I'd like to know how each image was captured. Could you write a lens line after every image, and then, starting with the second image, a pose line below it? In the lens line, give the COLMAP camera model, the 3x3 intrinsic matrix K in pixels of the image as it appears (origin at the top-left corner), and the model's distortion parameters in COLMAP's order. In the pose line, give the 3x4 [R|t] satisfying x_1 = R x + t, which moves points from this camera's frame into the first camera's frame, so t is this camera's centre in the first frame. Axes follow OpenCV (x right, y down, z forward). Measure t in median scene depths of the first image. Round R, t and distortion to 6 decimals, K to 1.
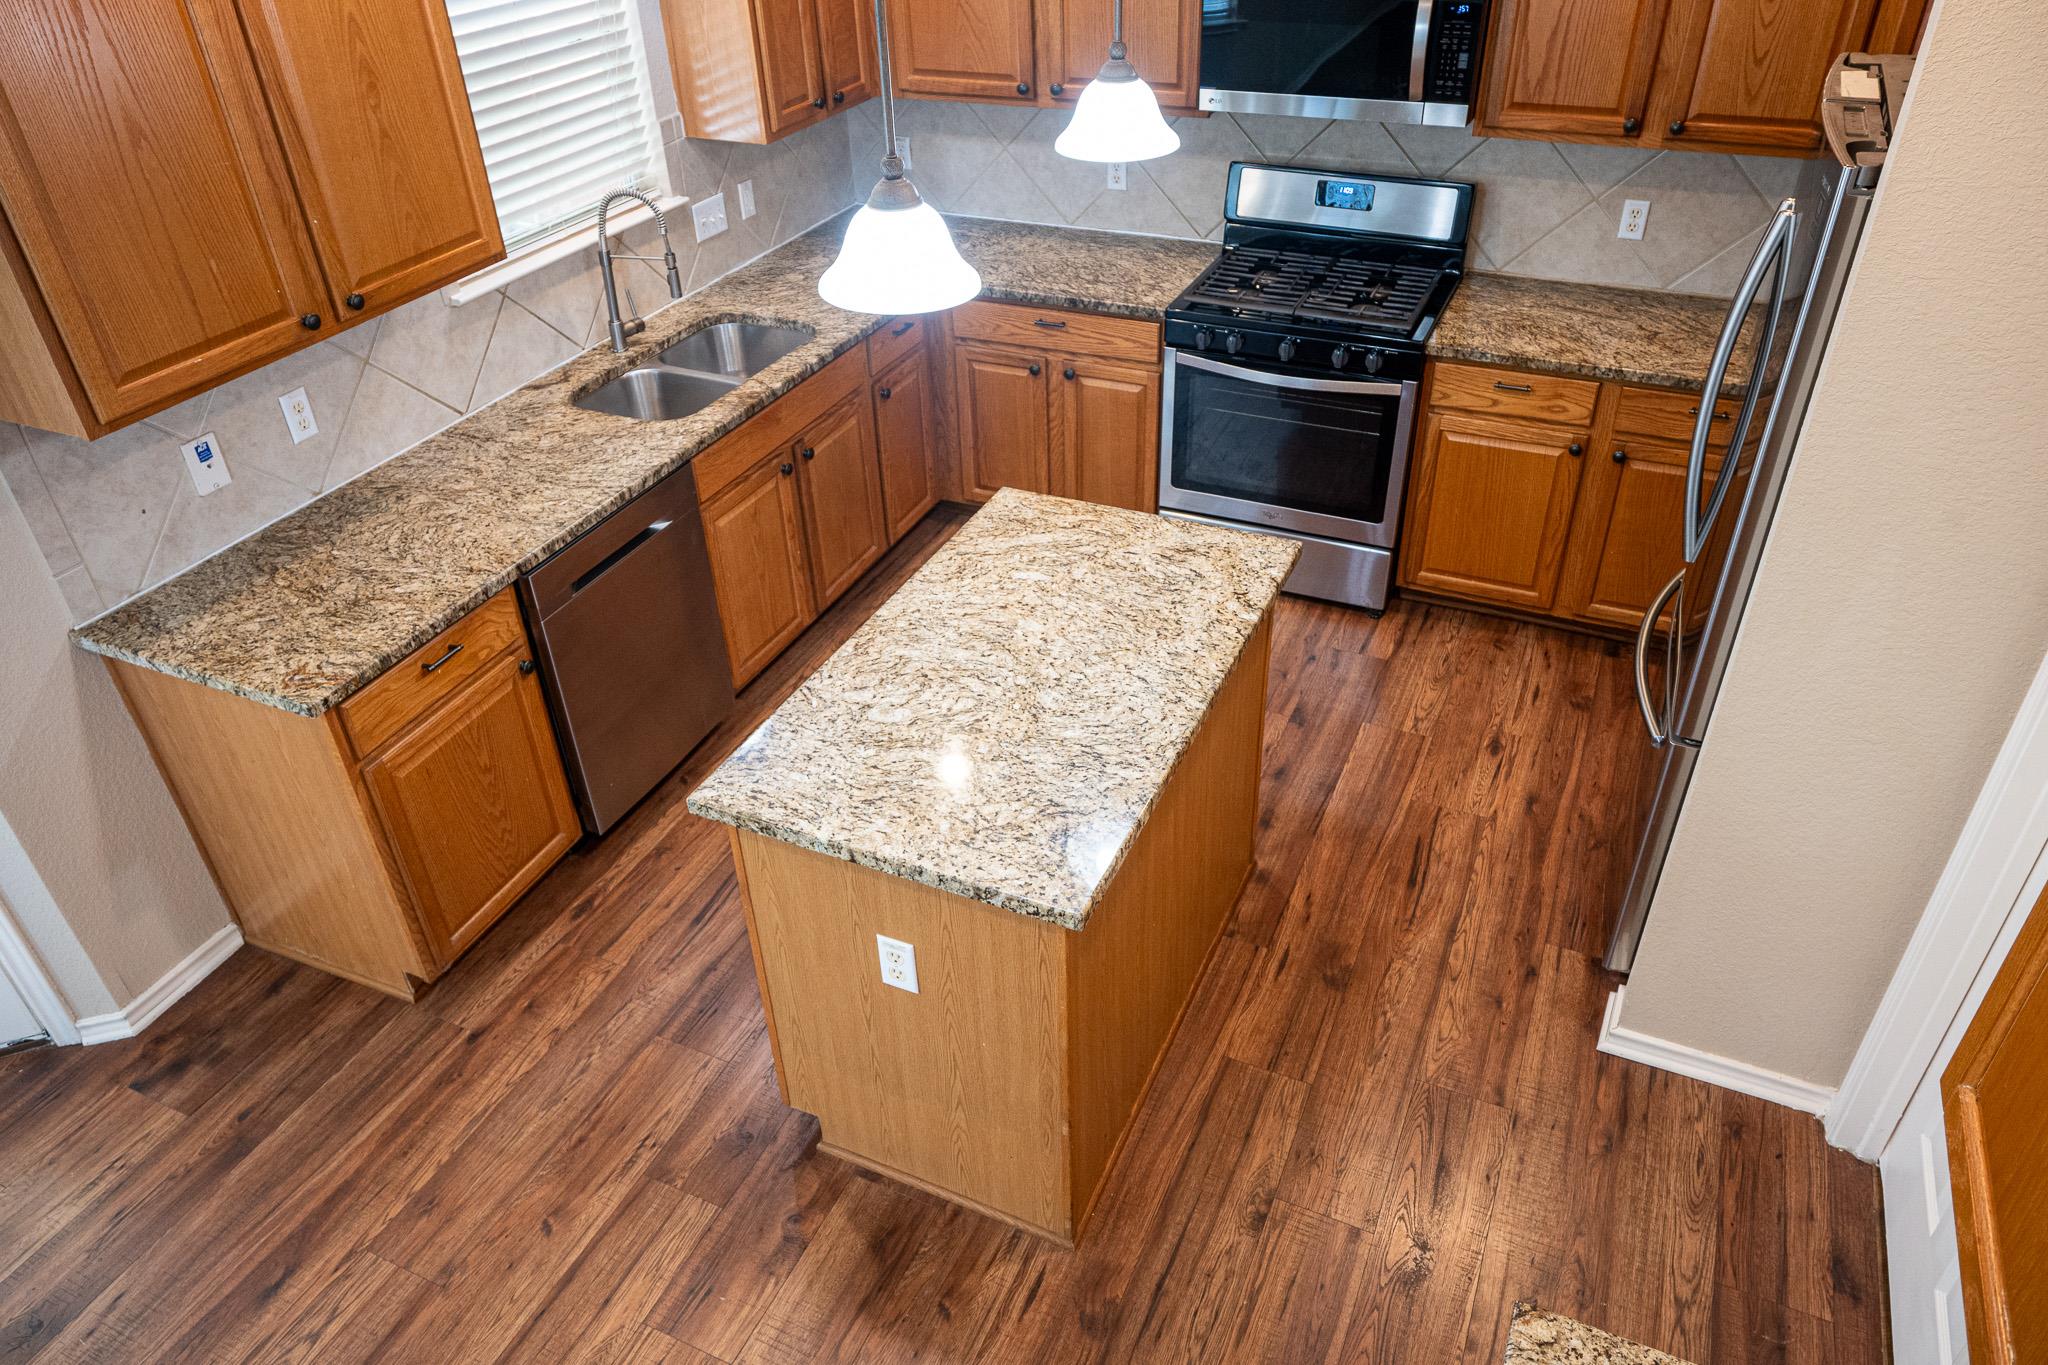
lens RADIAL K [[1386.2, 0, 1015.2], [0, 1386.2, 685.3], [0, 0, 1]] dist [0.004300, 0.002413]
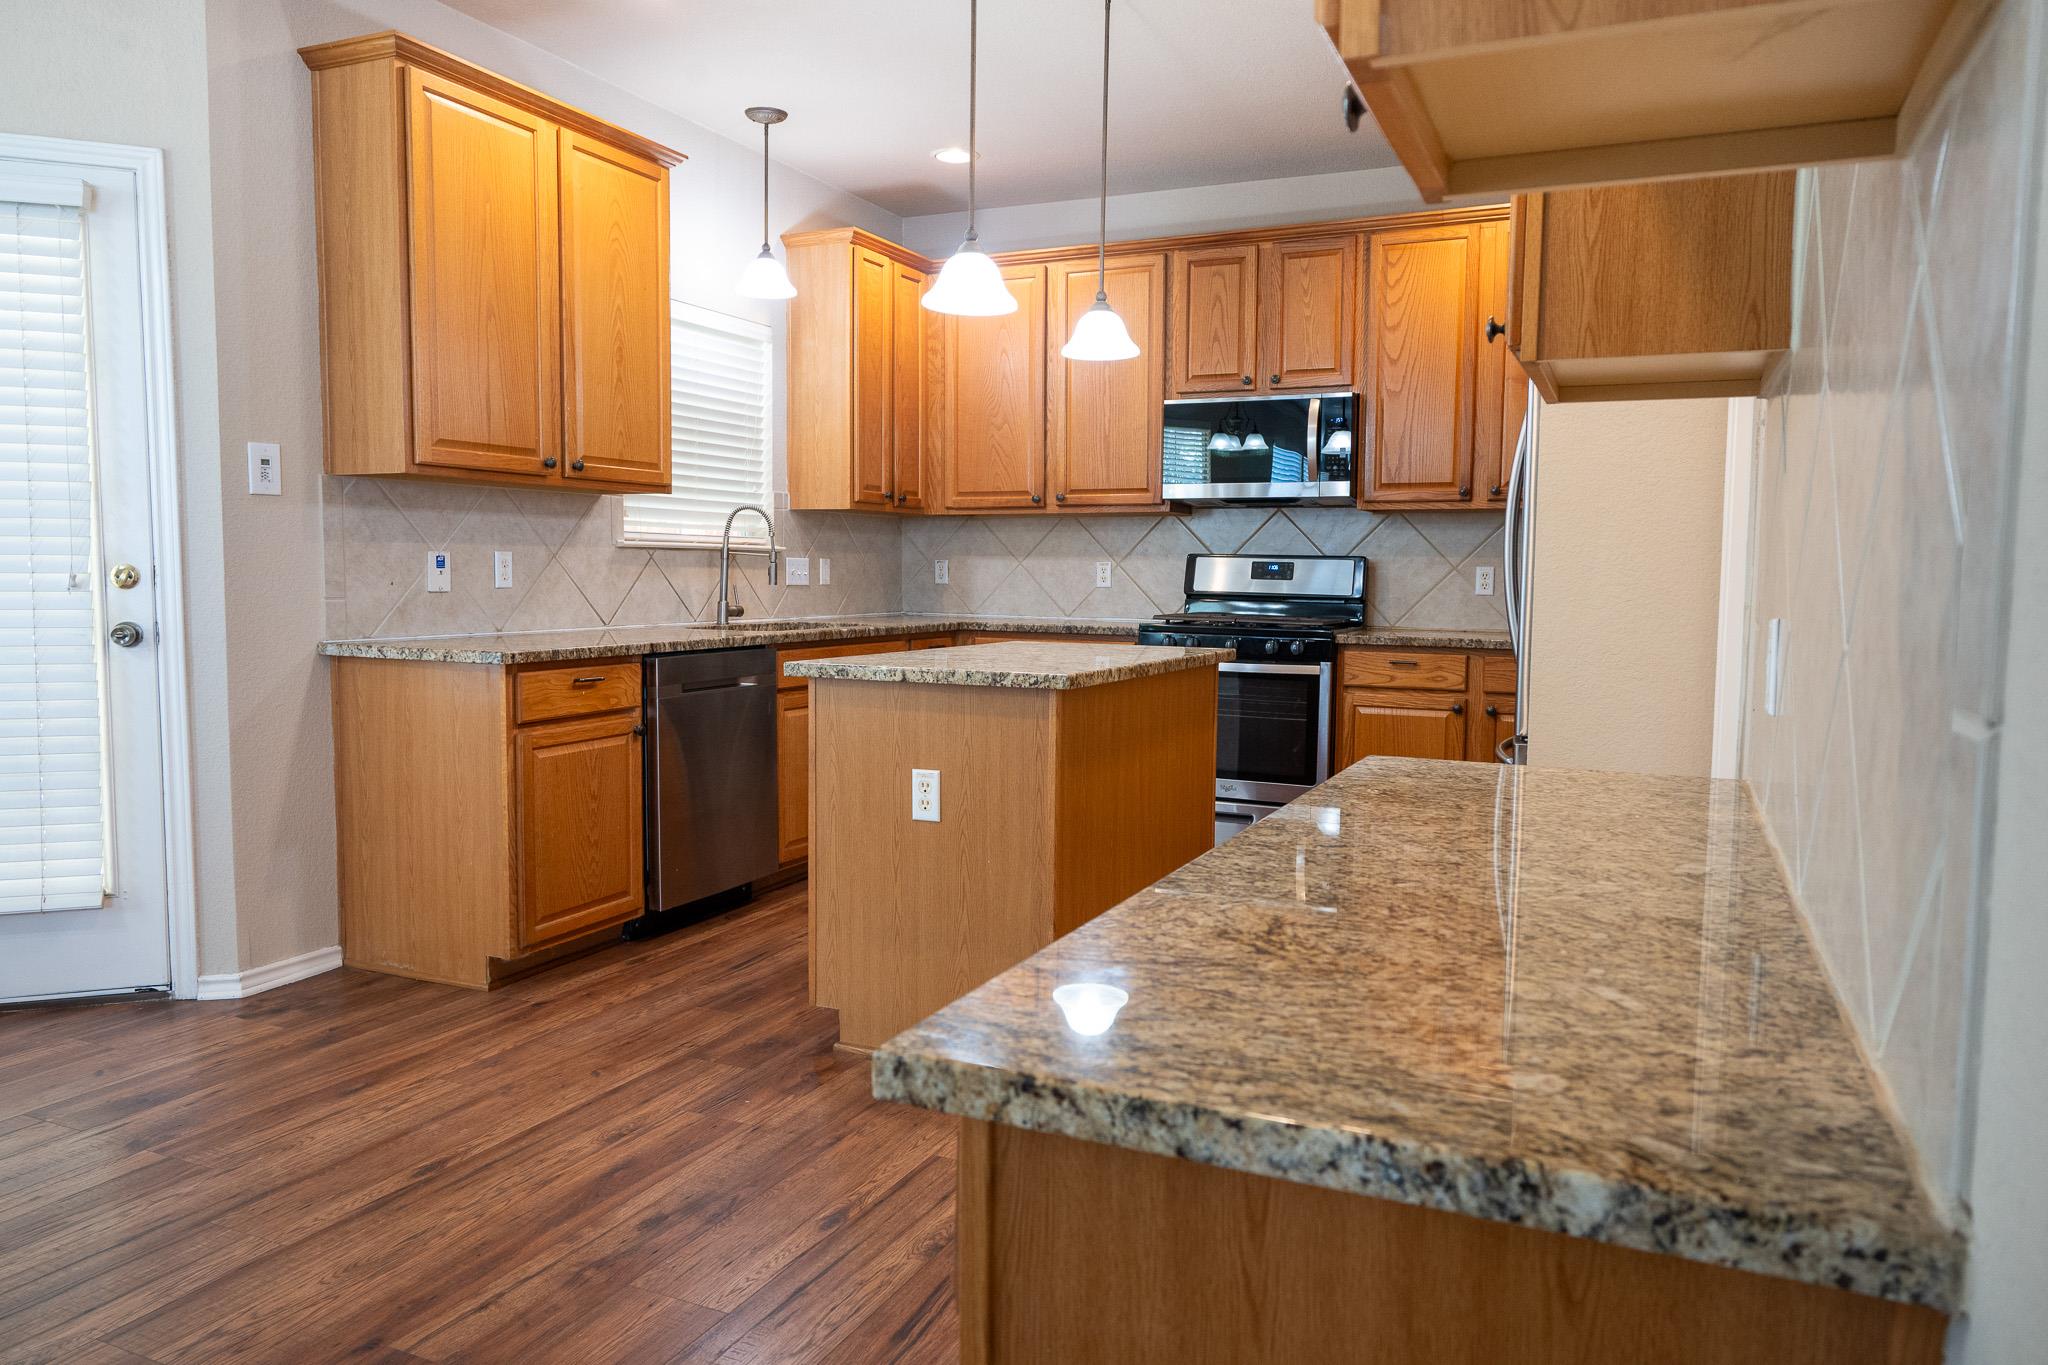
lens RADIAL K [[1393.5, 0, 1024.0], [0, 1393.5, 682.5], [0, 0, 1]] dist [0.001964, 0.002902]
pose [[0.999076, 0.042968, -0.000113, 0.002023], [-0.037103, 0.861378, -0.506608, 0.527663], [-0.021671, 0.506145, 0.862176, -0.128090]]
